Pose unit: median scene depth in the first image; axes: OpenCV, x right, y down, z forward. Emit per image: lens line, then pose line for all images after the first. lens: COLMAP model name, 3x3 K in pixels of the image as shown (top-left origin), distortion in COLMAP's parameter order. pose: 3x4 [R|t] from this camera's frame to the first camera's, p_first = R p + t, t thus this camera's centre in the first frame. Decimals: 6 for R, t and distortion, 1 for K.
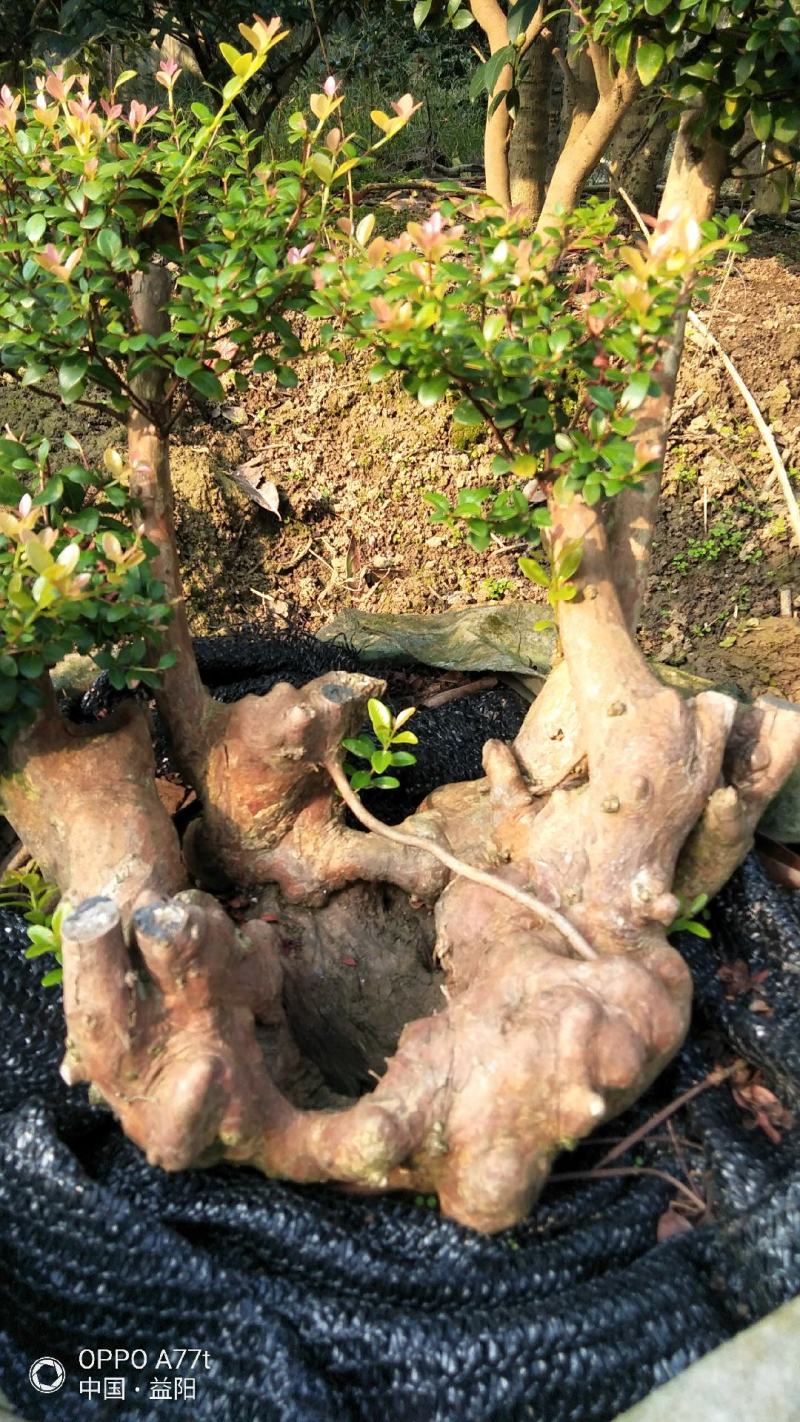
lens RADIAL K [[1034.6, 0, 400.0], [0, 1034.6, 711.0], [0, 0, 1]] dist [0.028432, -0.003435]
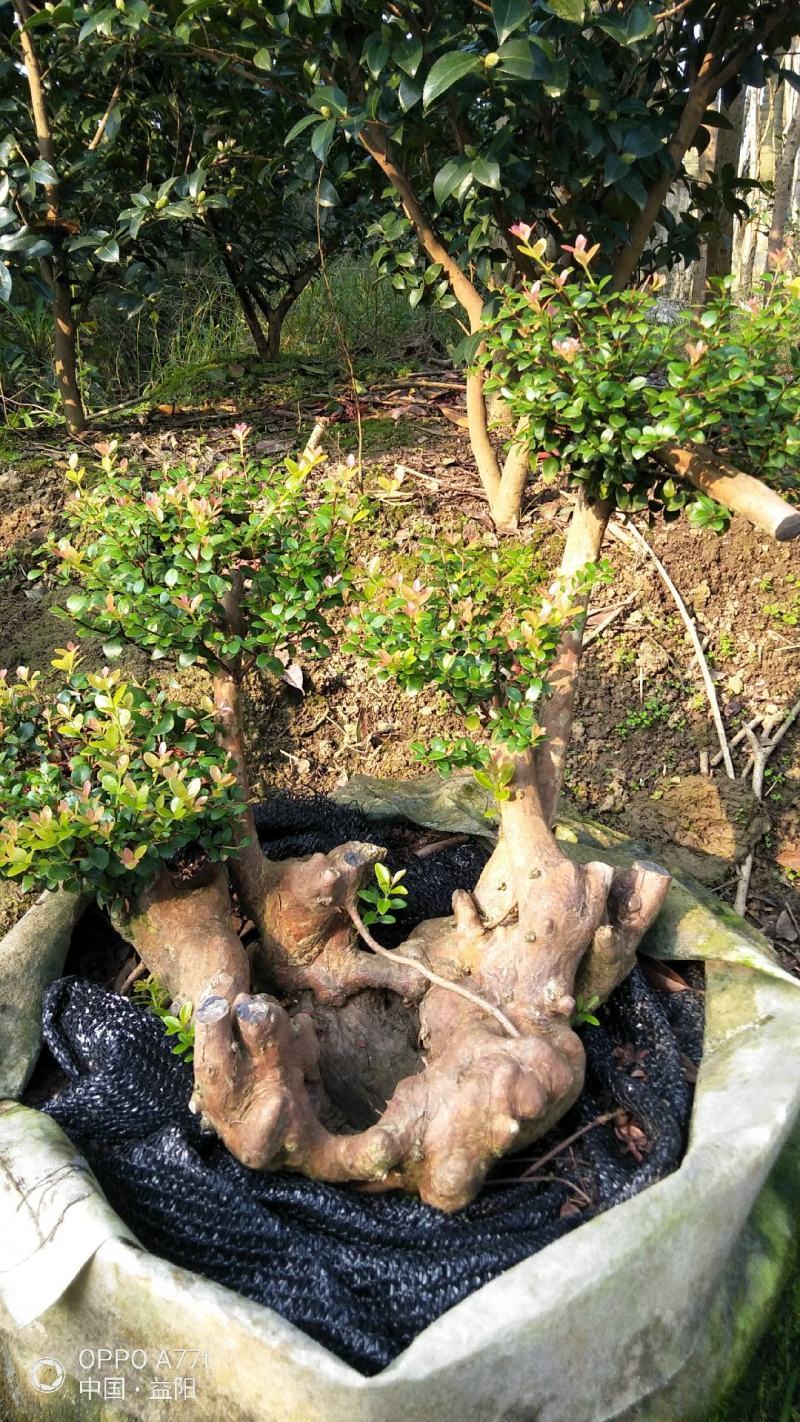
lens RADIAL K [[1034.6, 0, 400.0], [0, 1034.6, 711.0], [0, 0, 1]] dist [0.028432, -0.003435]
pose [[0.999995, -0.001144, -0.002976, 0.010958], [0.000844, 0.995095, -0.098920, -0.086047], [0.003074, 0.098917, 0.995091, -0.536977]]
